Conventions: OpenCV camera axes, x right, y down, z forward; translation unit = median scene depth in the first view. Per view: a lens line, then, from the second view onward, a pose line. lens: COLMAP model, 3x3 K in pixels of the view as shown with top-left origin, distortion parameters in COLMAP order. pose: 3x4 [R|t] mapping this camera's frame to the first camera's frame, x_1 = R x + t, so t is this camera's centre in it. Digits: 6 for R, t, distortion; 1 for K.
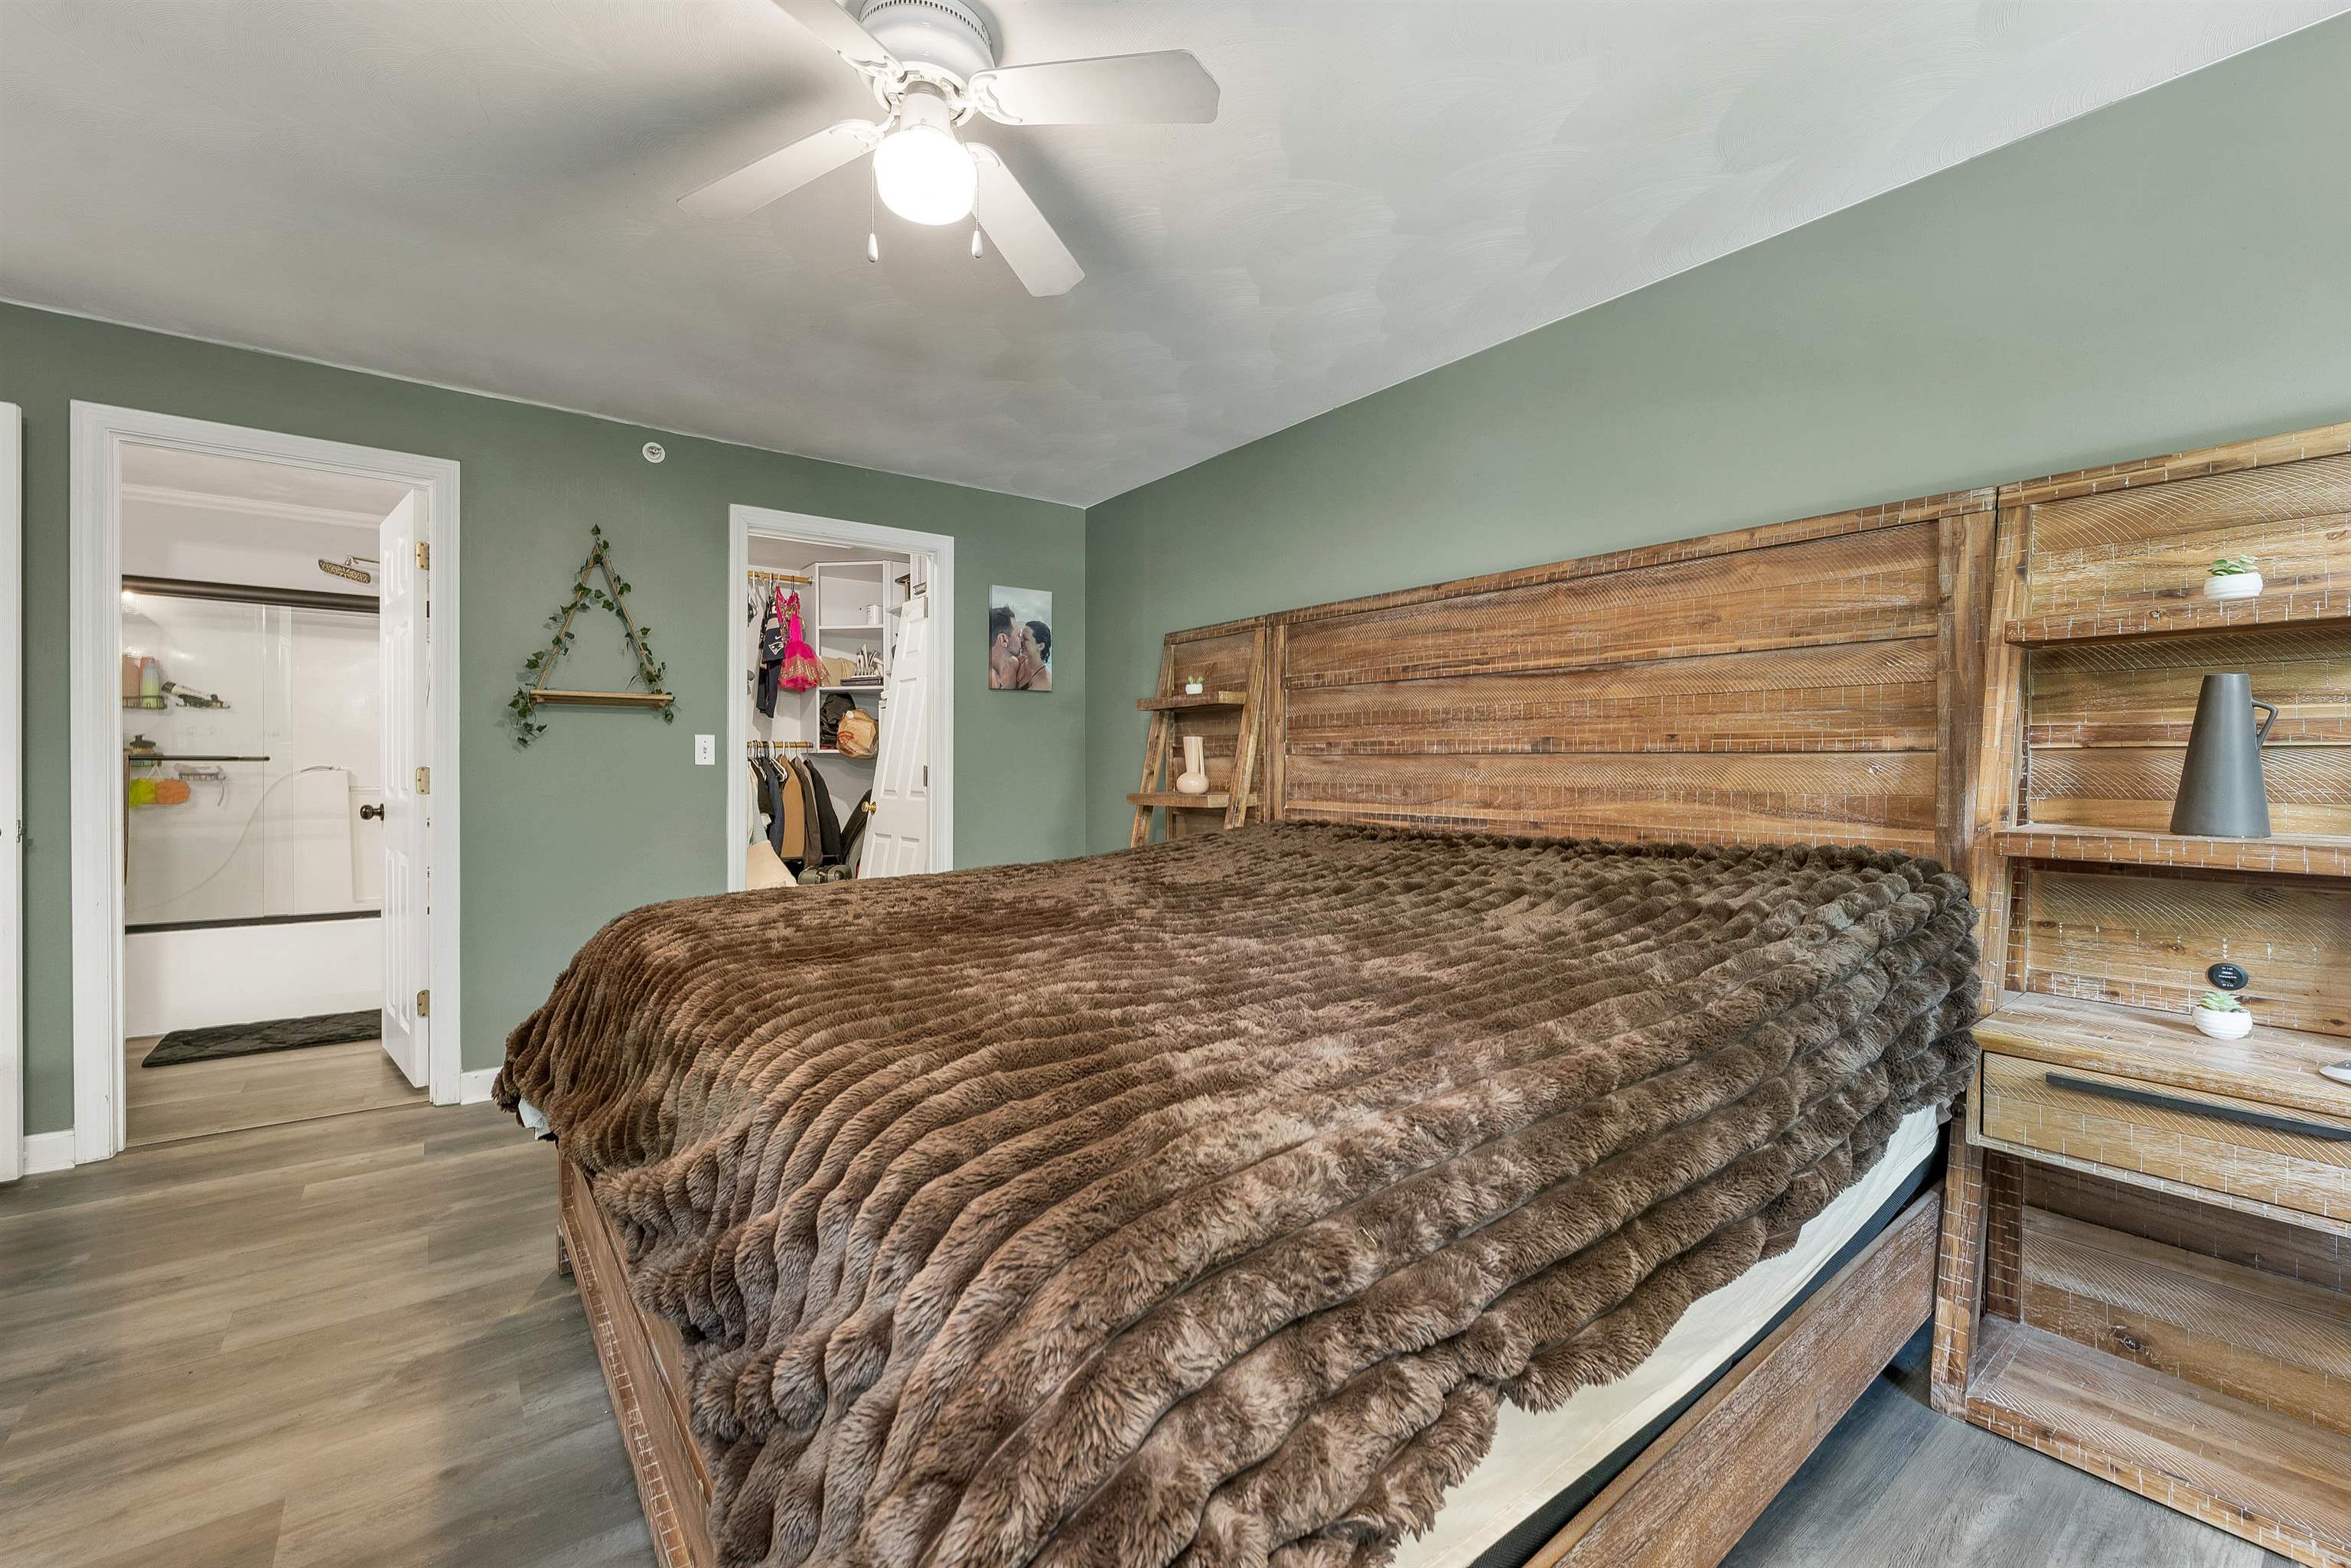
lens RADIAL K [[958.8, 0, 1175.8], [0, 958.8, 779.7], [0, 0, 1]] dist [-0.000595, -0.000100]
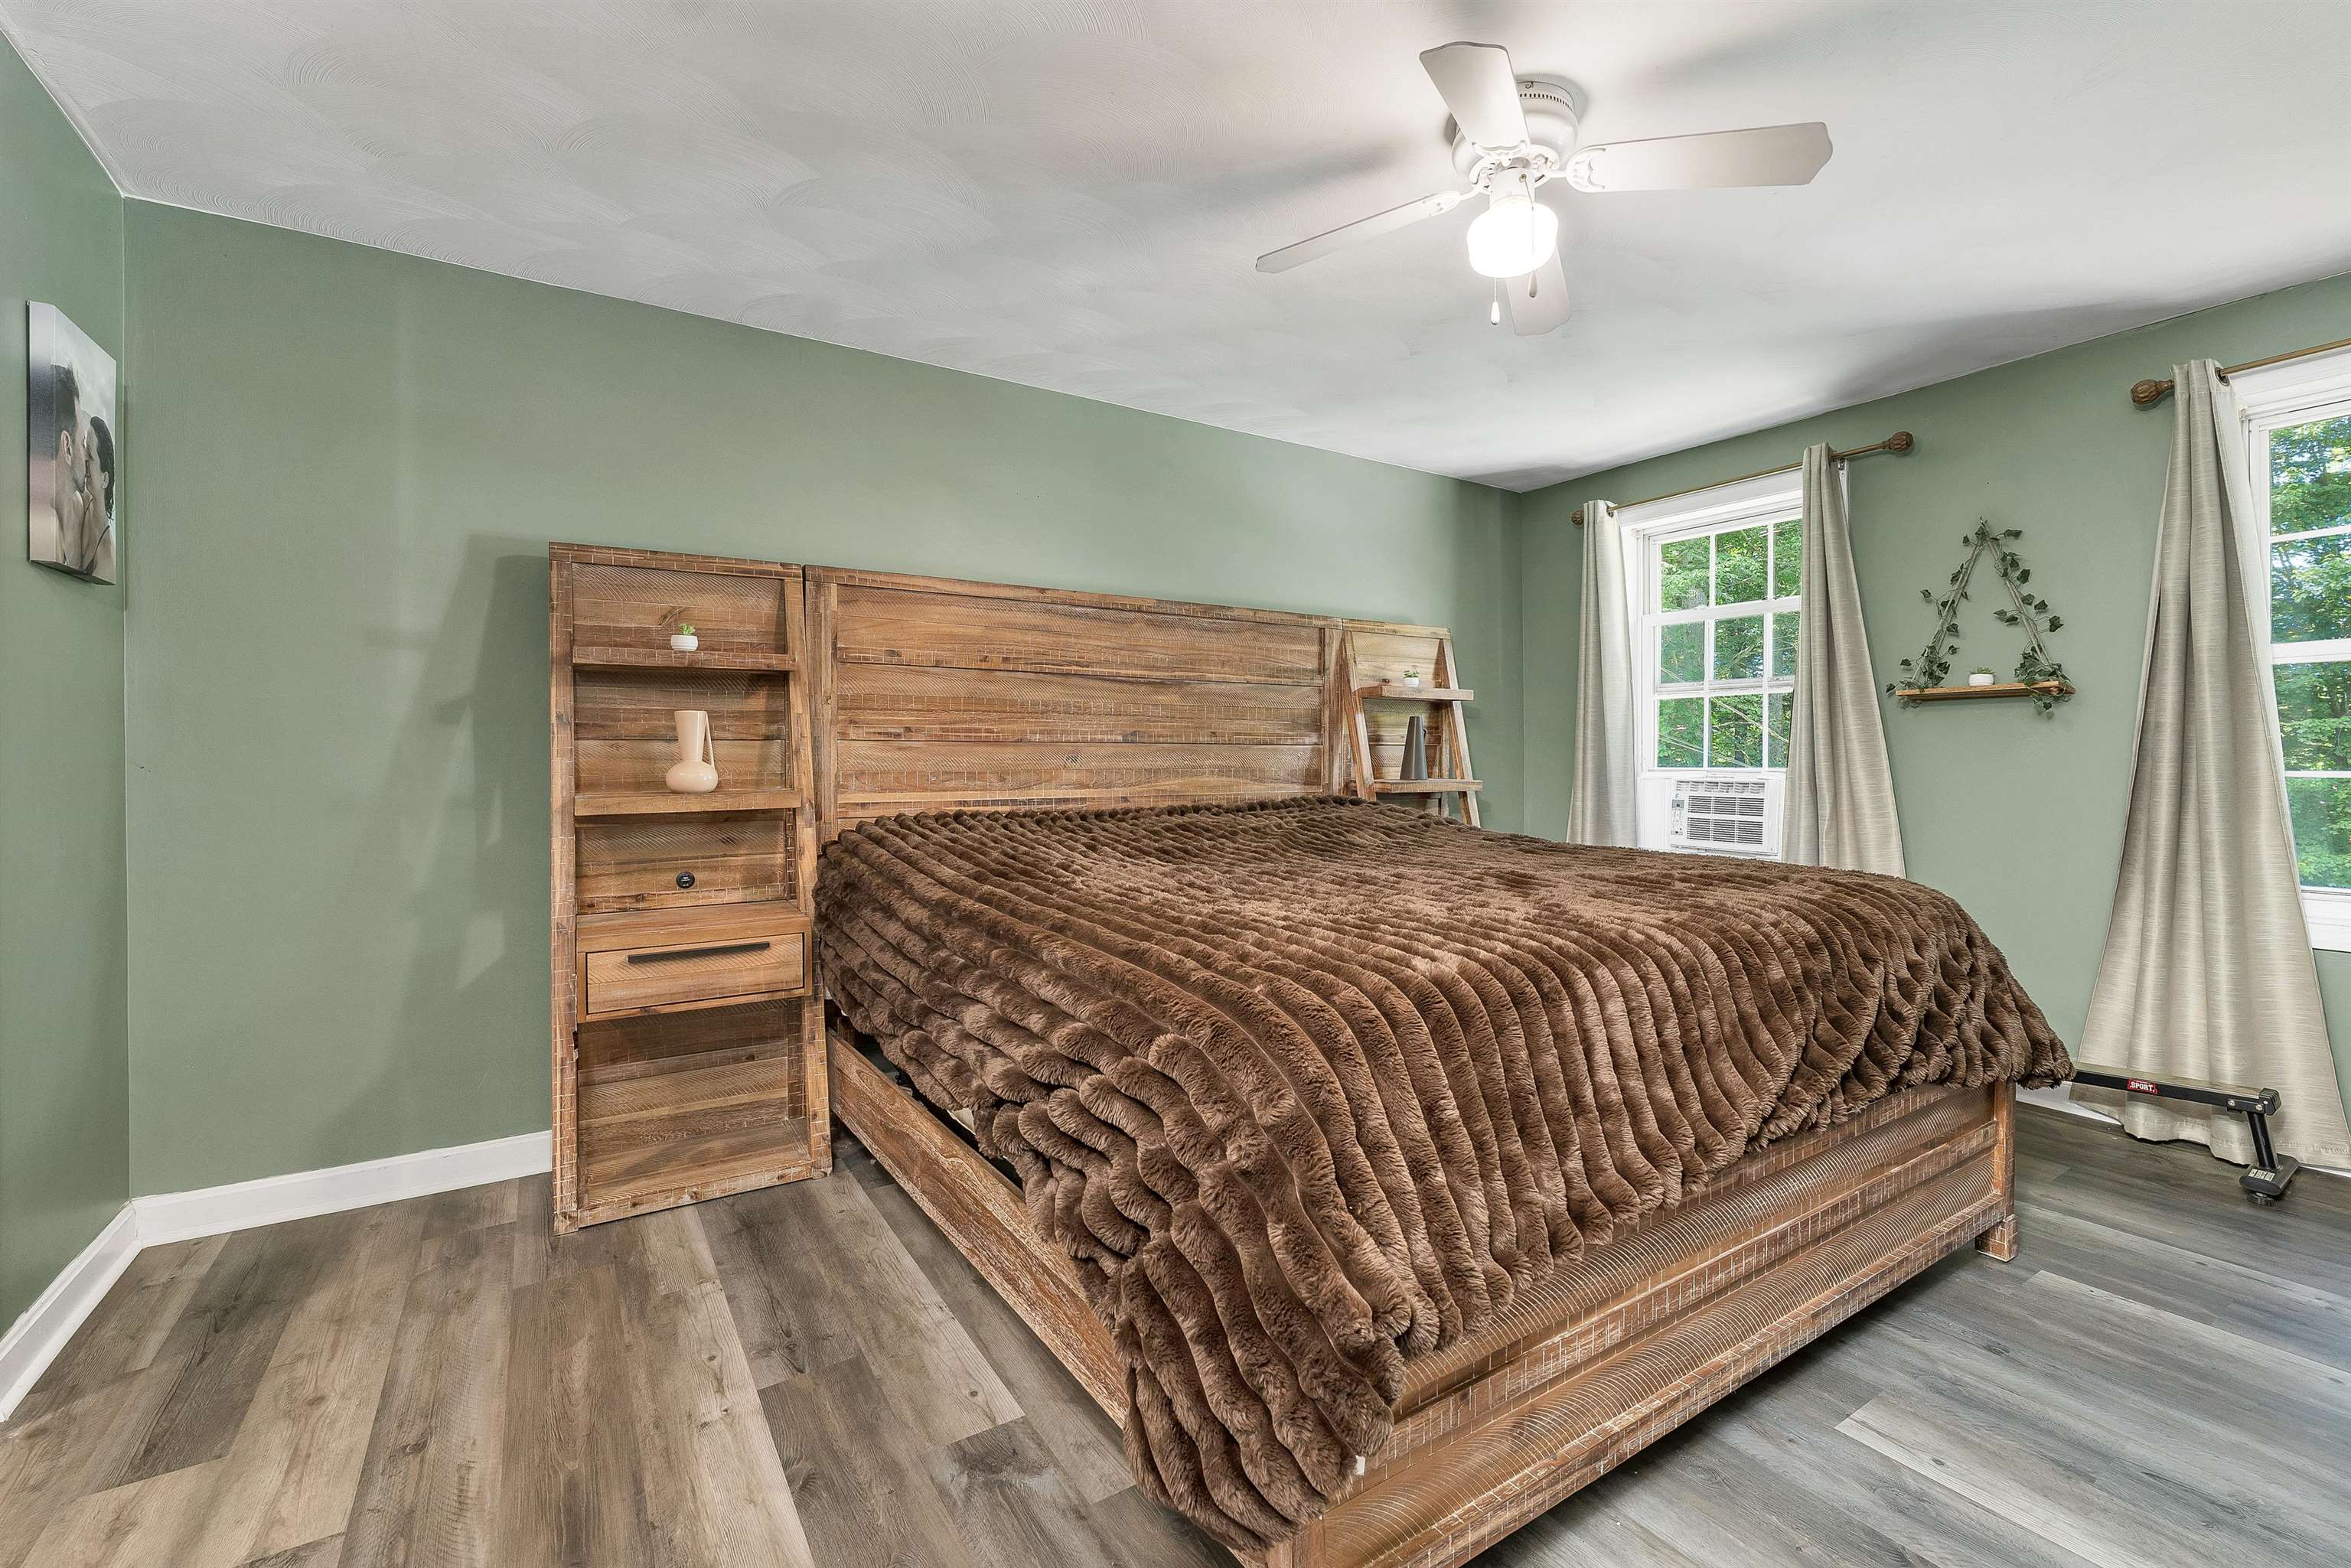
lens RADIAL K [[1015.7, 0, 1176.9], [0, 1015.7, 763.3], [0, 0, 1]] dist [-0.000096, 0.000008]
pose [[0.091769, -0.007734, 0.995750, -0.919425], [0.016969, 0.999837, 0.006202, -0.007141], [-0.995636, 0.016327, 0.091885, 0.773261]]
